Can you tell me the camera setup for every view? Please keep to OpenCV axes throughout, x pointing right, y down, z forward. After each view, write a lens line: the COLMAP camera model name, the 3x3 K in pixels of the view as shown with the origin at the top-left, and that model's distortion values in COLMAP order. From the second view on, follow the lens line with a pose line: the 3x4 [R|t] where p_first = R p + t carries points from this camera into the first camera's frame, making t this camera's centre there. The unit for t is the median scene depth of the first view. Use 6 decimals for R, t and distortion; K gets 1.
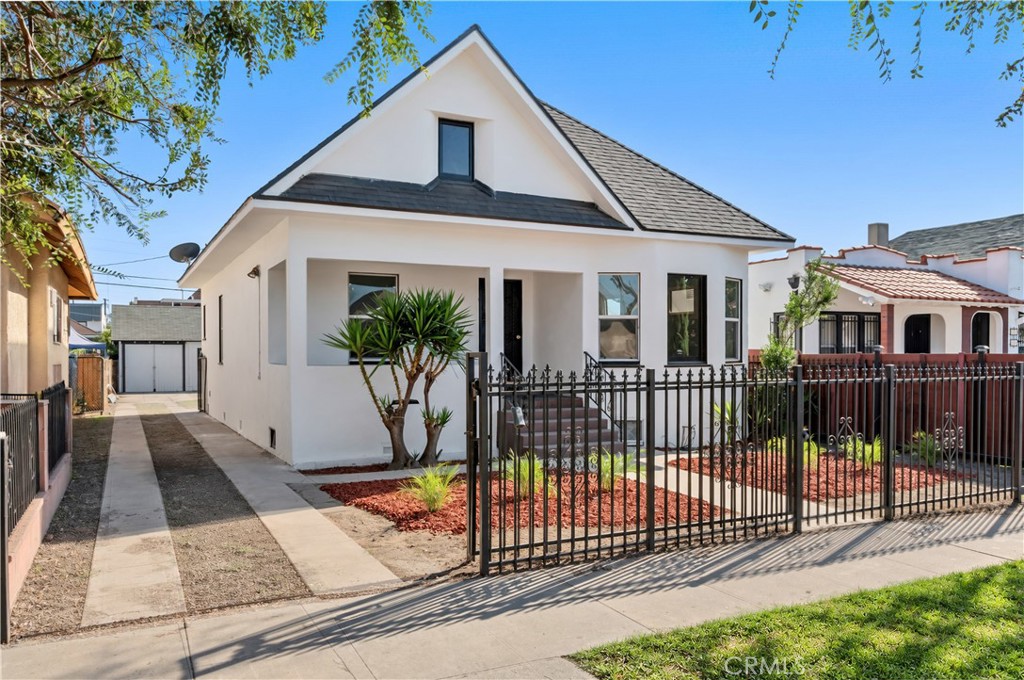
lens RADIAL K [[713.3, 0, 512.4], [0, 713.3, 343.4], [0, 0, 1]] dist [-0.012525, 0.000016]
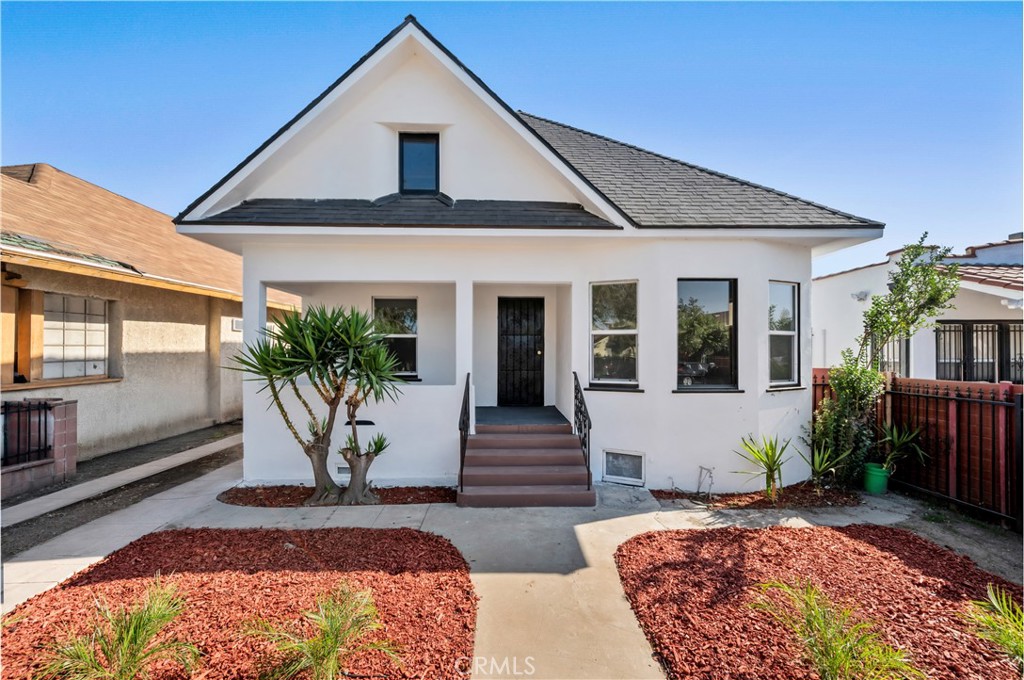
lens RADIAL K [[405.8, 0, 511.7], [0, 405.8, 340.5], [0, 0, 1]] dist [-0.001559, -0.000777]
pose [[0.912776, -0.006451, -0.408408, 0.240472], [0.000930, 0.999905, -0.013716, -0.021045], [0.408458, 0.012140, 0.912696, 0.508787]]
